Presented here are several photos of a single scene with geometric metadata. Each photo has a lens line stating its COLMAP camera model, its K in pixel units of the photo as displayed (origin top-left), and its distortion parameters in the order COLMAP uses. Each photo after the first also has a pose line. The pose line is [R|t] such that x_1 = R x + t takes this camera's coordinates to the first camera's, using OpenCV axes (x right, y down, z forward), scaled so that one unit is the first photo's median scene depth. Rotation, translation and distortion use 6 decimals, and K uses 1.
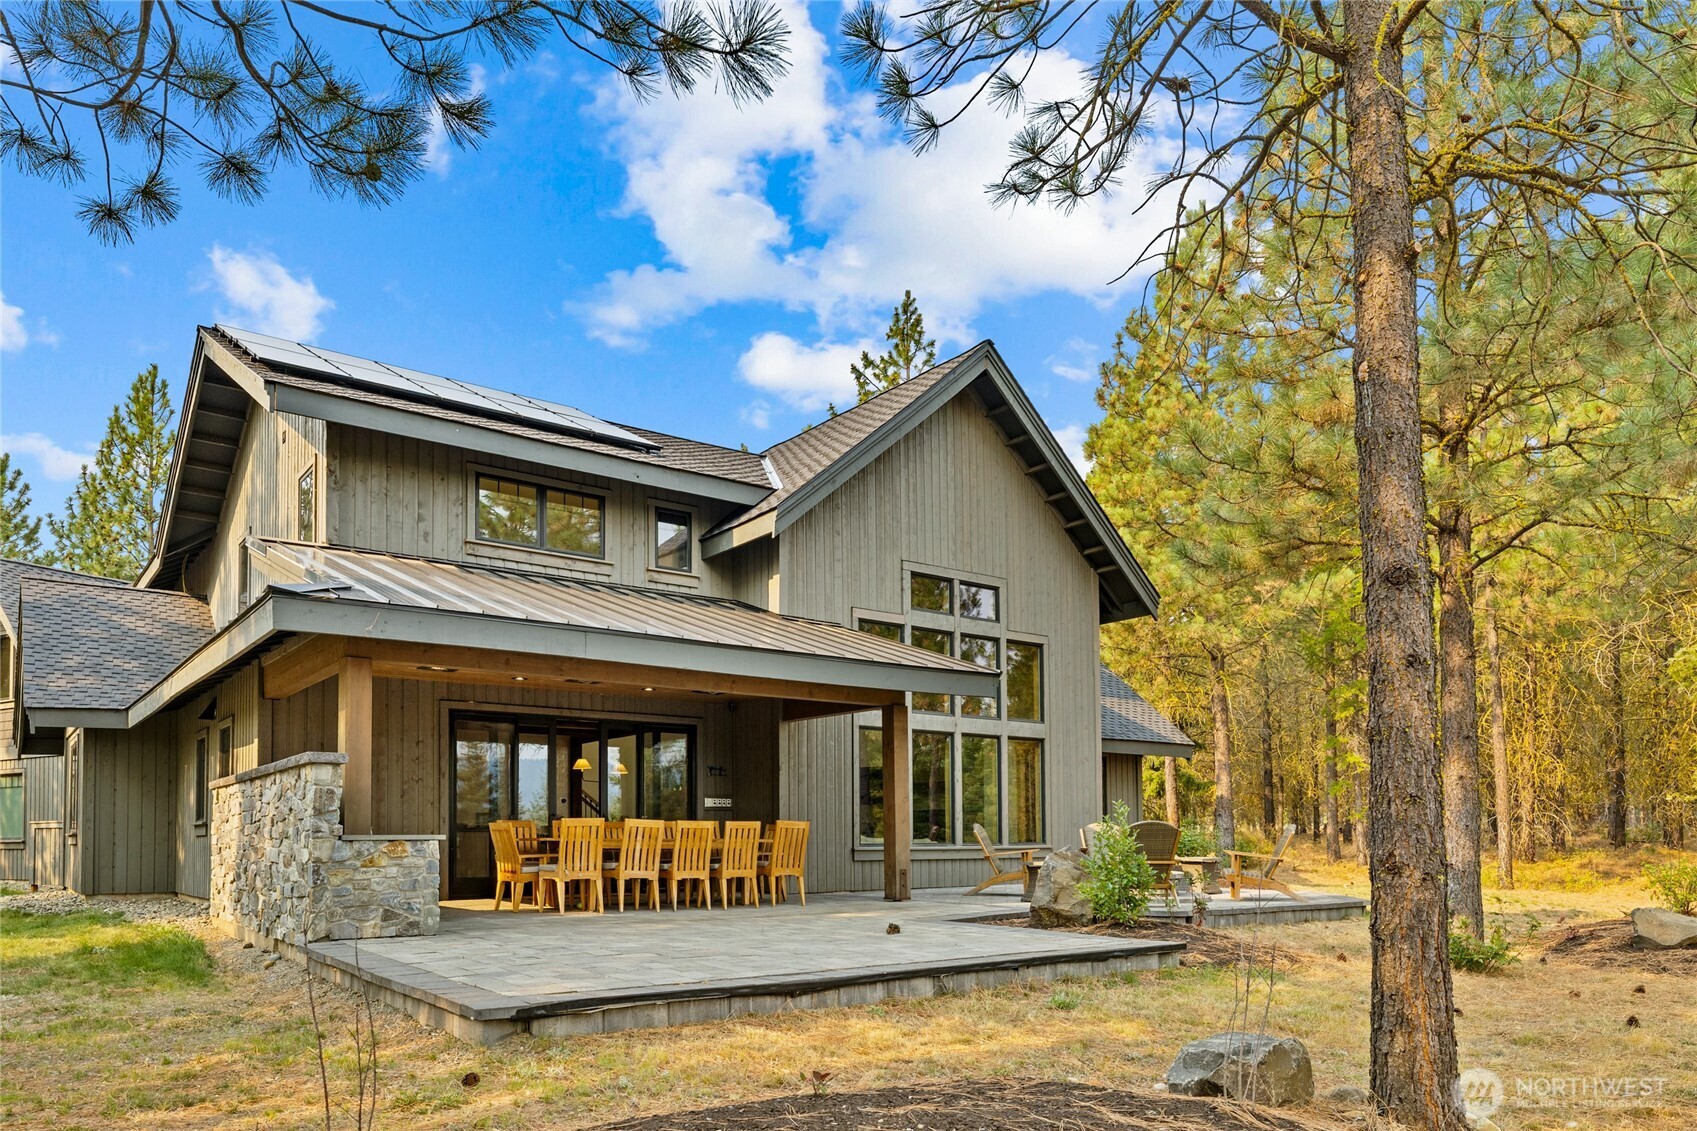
lens RADIAL K [[1134.7, 0, 848.5], [0, 1134.7, 565.5], [0, 0, 1]] dist [0.000749, 0.000060]
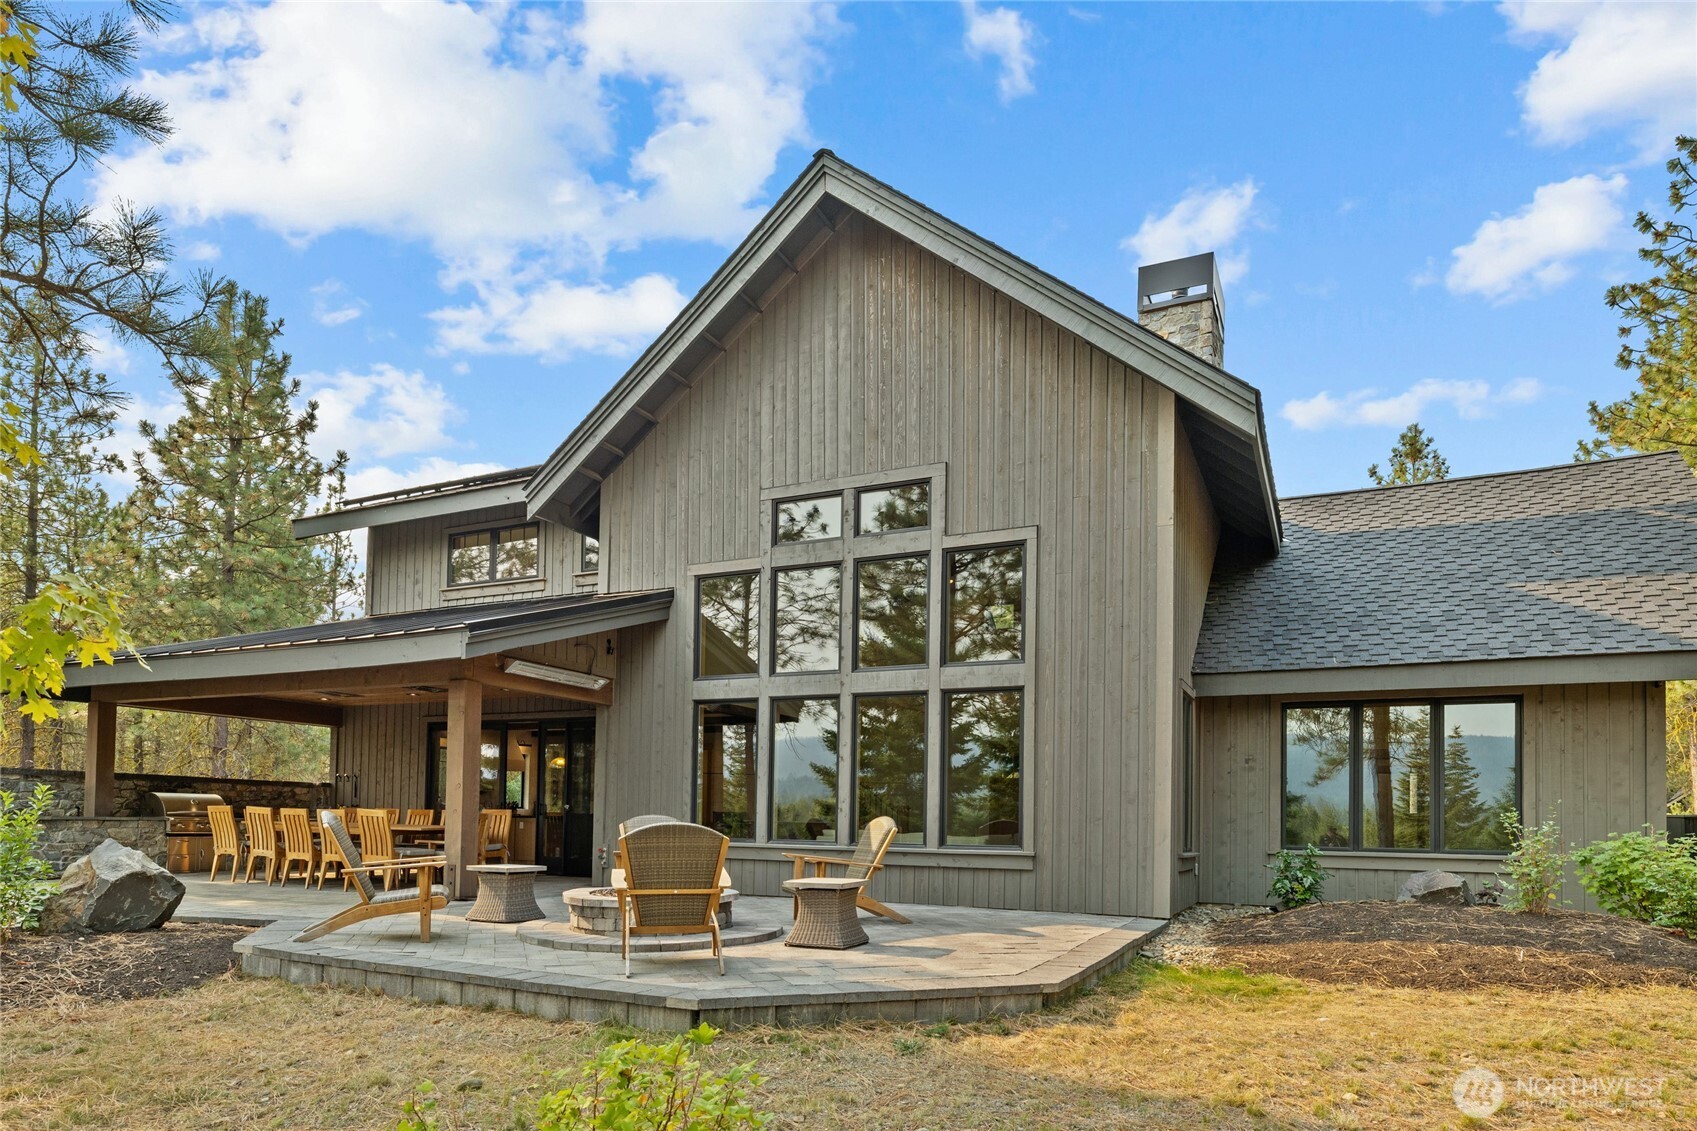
lens RADIAL K [[943.3, 0, 851.6], [0, 943.3, 592.2], [0, 0, 1]] dist [-0.052554, -0.000041]
pose [[0.457668, -0.202333, -0.865795, 0.666872], [0.187807, 0.973791, -0.128294, 0.171960], [0.869062, -0.103886, 0.483673, 0.764024]]
